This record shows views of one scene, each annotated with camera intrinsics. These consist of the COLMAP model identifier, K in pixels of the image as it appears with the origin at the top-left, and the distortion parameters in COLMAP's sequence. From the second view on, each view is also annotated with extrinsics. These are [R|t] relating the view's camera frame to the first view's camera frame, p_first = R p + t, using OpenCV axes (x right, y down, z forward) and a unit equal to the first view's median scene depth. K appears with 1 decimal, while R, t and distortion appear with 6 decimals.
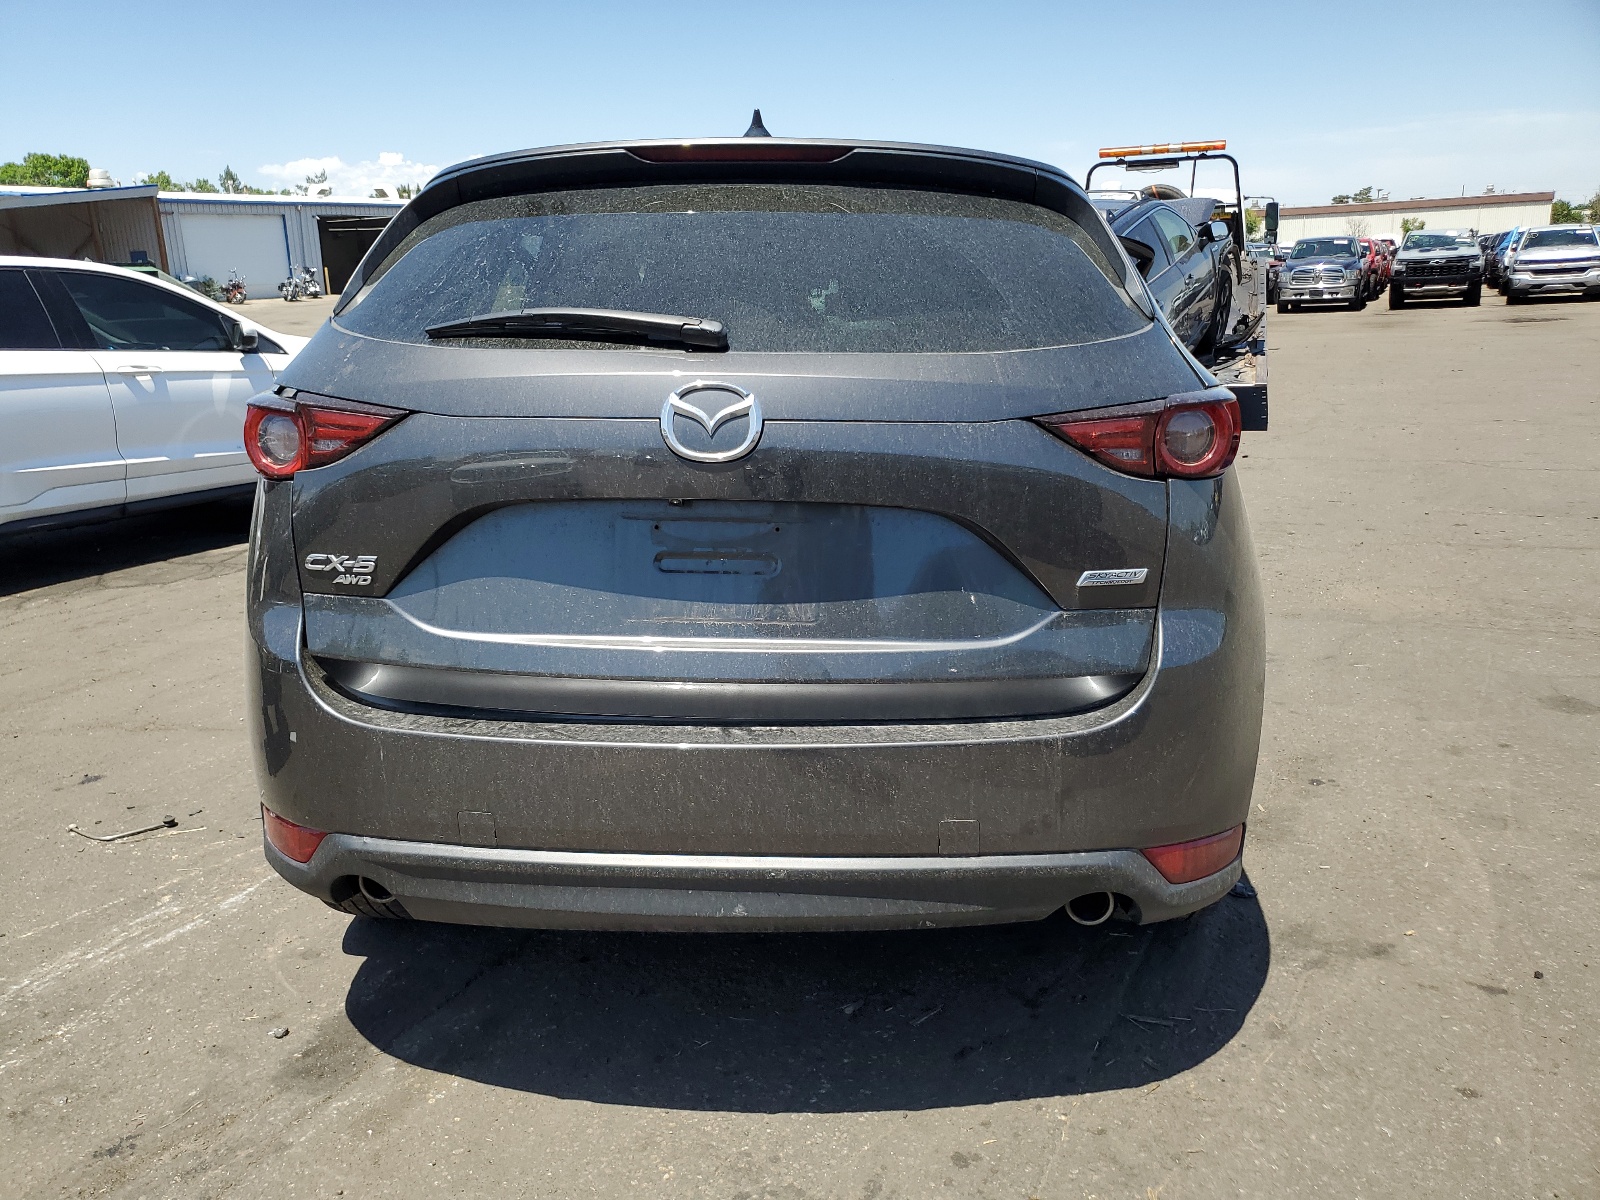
lens RADIAL K [[1272.4, 0, 778.0], [0, 1272.4, 601.0], [0, 0, 1]] dist [-0.007295, 0.037643]
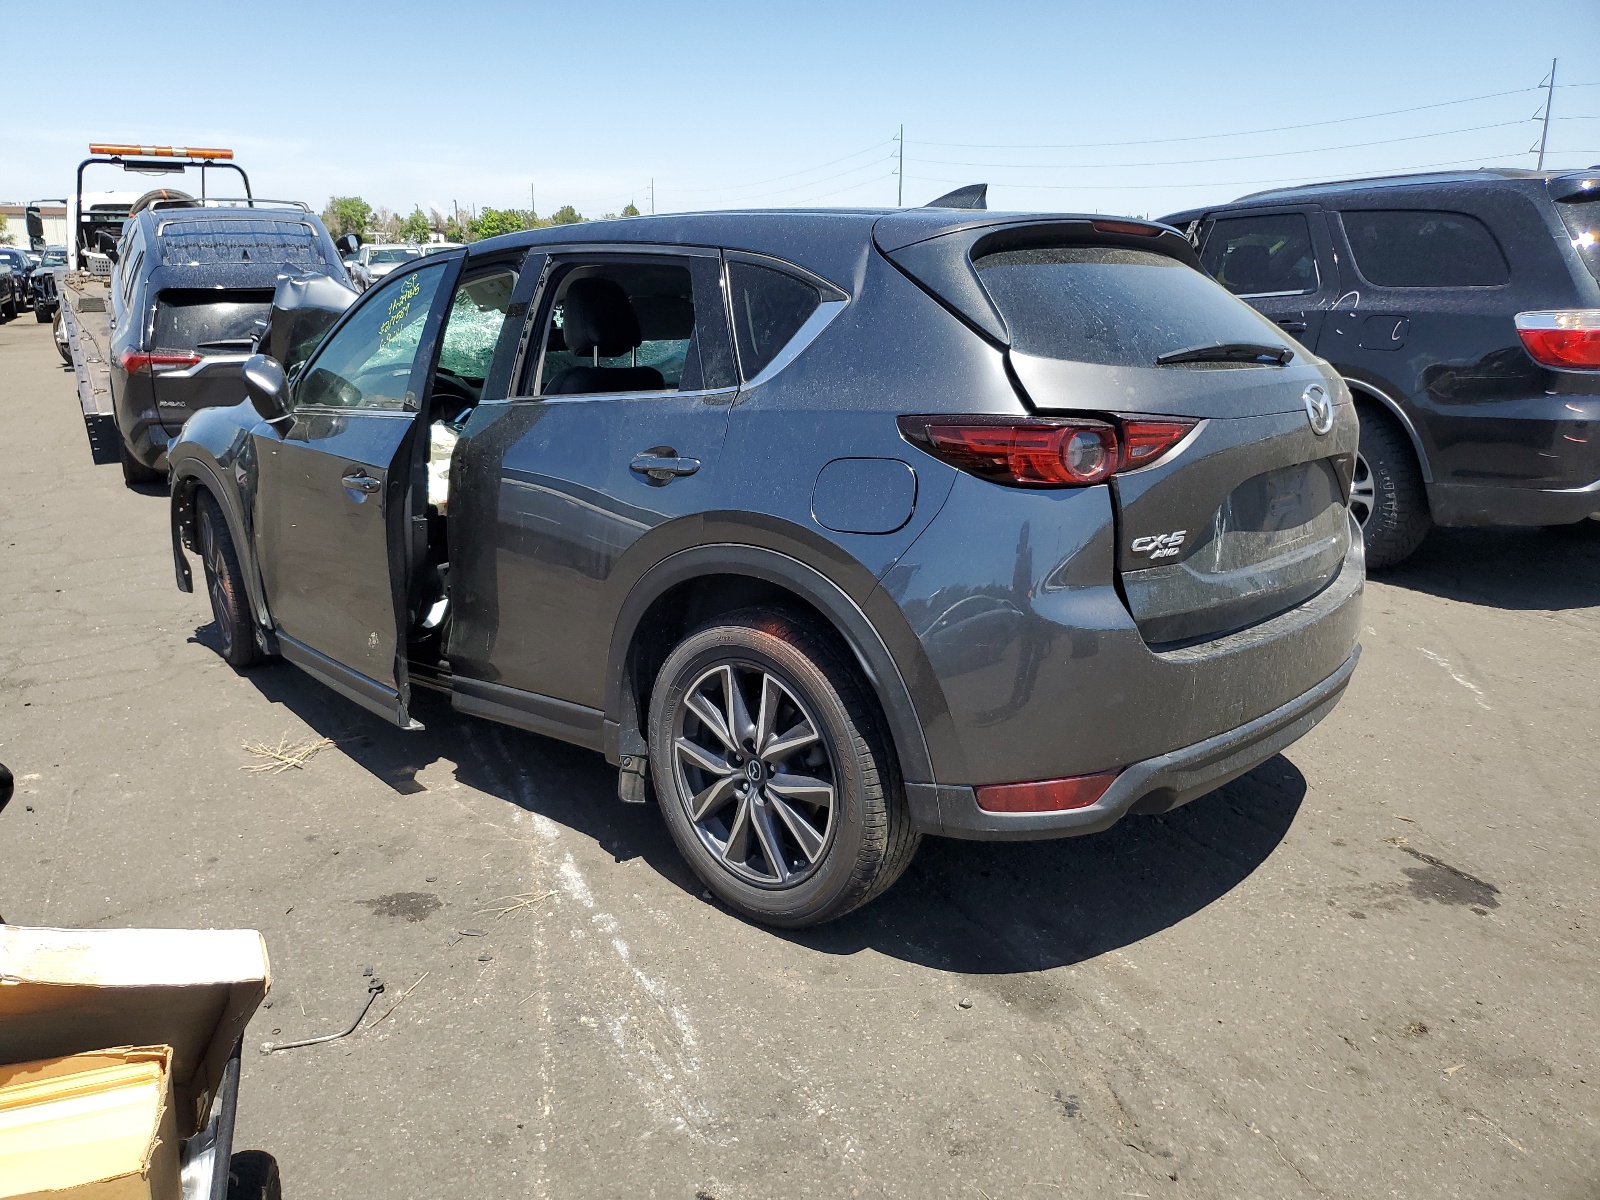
lens RADIAL K [[1272.4, 0, 778.0], [0, 1272.4, 601.0], [0, 0, 1]] dist [-0.007295, 0.037643]
pose [[0.606462, -0.175729, 0.775450, -0.222561], [0.178607, 0.980455, 0.082502, -0.020506], [-0.774792, 0.088467, 0.625995, 0.072130]]
